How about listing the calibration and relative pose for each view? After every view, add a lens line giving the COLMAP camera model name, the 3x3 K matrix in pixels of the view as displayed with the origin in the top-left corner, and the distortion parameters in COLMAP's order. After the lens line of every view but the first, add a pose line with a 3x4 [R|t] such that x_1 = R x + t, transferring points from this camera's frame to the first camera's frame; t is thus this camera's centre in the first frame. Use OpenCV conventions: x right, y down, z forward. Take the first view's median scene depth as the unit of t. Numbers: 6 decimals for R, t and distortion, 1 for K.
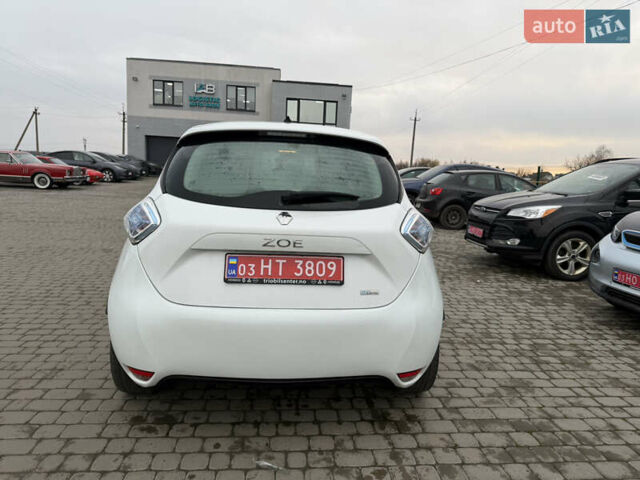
lens RADIAL K [[455.8, 0, 321.0], [0, 455.8, 228.5], [0, 0, 1]] dist [0.002254, -0.002594]
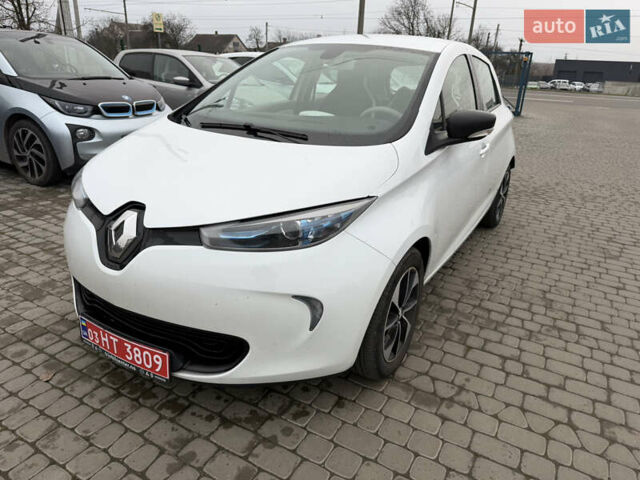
lens RADIAL K [[450.6, 0, 320.0], [0, 450.6, 240.0], [0, 0, 1]] dist [0.024850, -0.034844]
pose [[-0.816592, -0.282087, 0.503591, -0.853543], [-0.014150, 0.881971, 0.471092, -0.441732], [-0.577042, 0.377564, -0.724202, 2.999005]]
